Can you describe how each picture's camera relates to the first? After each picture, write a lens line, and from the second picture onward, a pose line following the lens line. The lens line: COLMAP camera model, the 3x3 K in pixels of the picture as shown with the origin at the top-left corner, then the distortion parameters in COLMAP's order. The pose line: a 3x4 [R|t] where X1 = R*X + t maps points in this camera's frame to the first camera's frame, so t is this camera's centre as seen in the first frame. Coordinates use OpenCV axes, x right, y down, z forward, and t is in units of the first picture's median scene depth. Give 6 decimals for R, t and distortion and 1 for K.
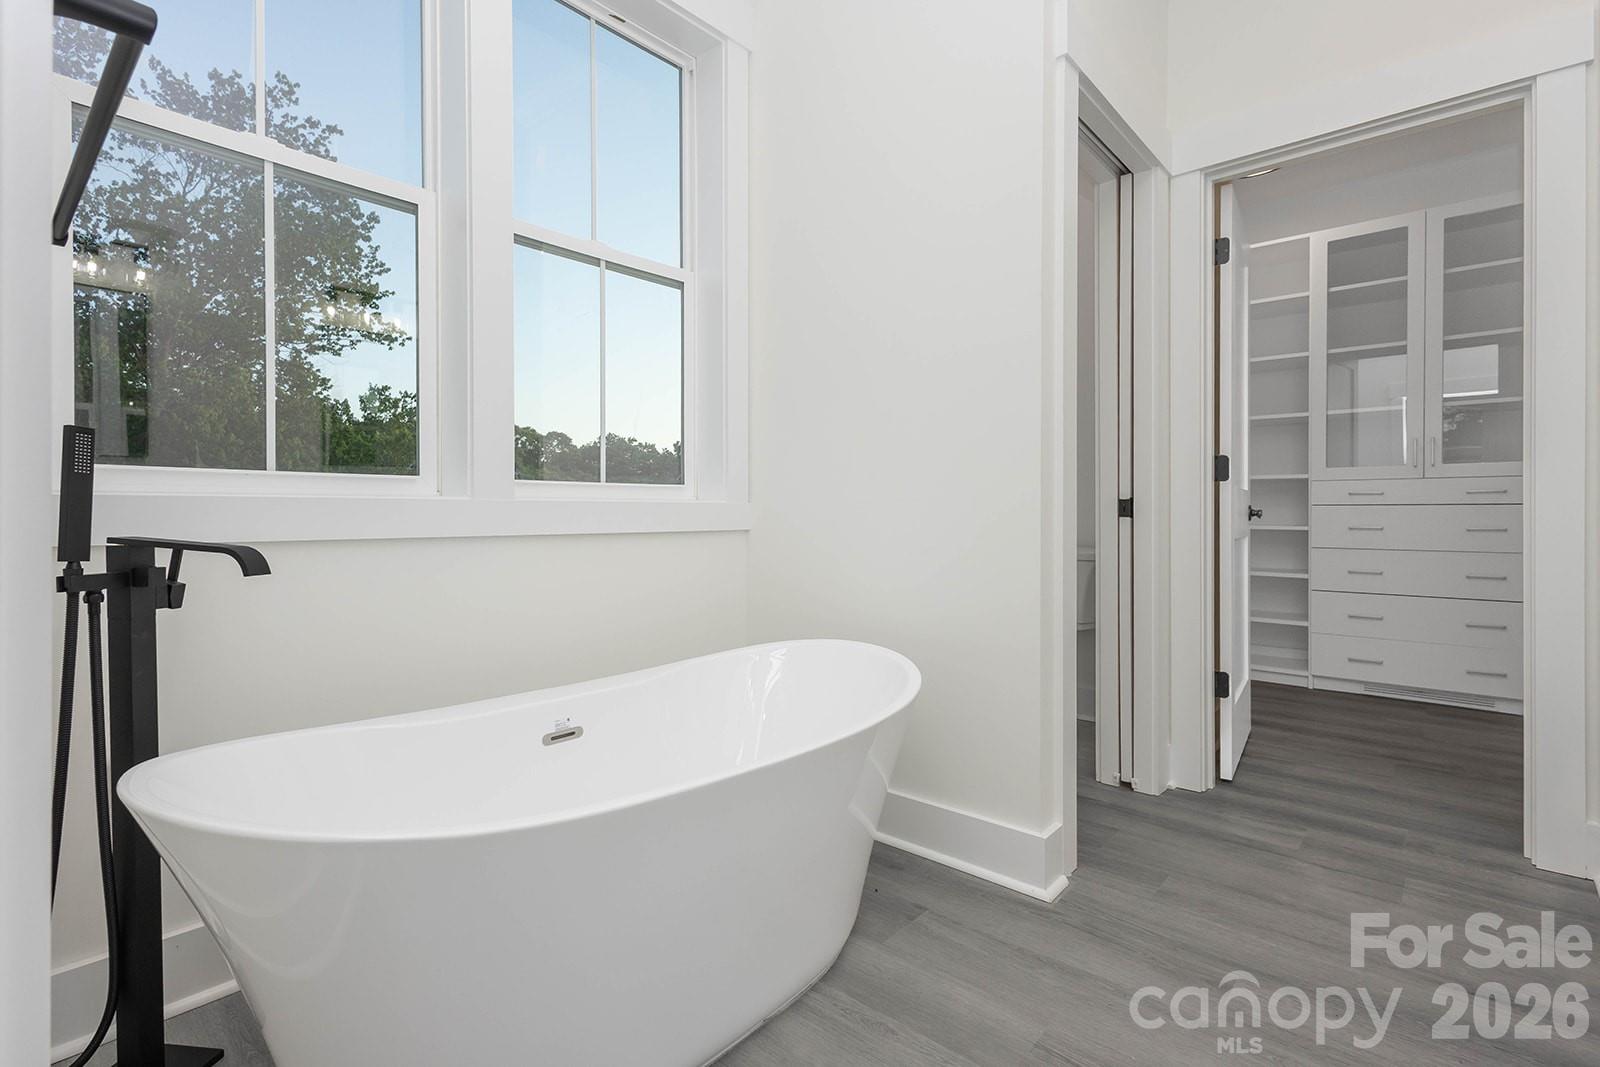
lens RADIAL K [[769.9, 0, 800.0], [0, 769.9, 533.5], [0, 0, 1]] dist [0.012351, -0.001160]
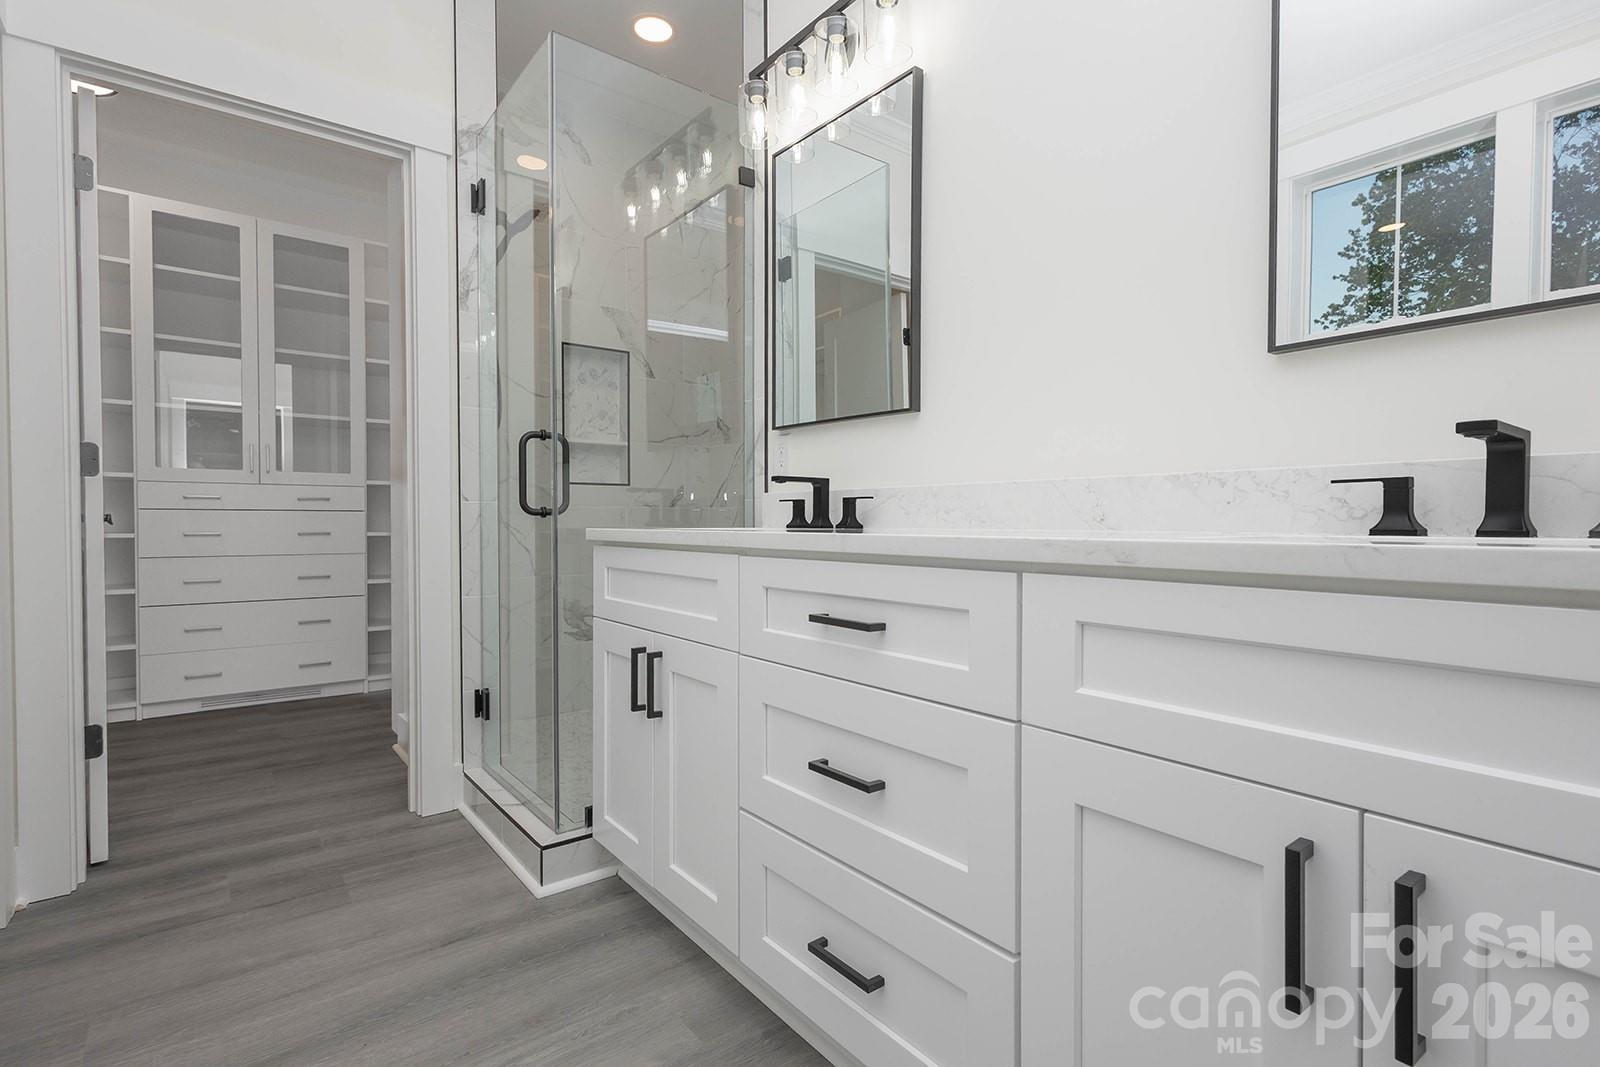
lens RADIAL K [[769.9, 0, 800.0], [0, 769.9, 533.5], [0, 0, 1]] dist [0.012351, -0.001160]
pose [[0.194026, -0.017033, 0.980849, -0.071866], [0.024657, 0.999618, 0.012482, -0.002260], [-0.980686, 0.021763, 0.194372, 0.158753]]
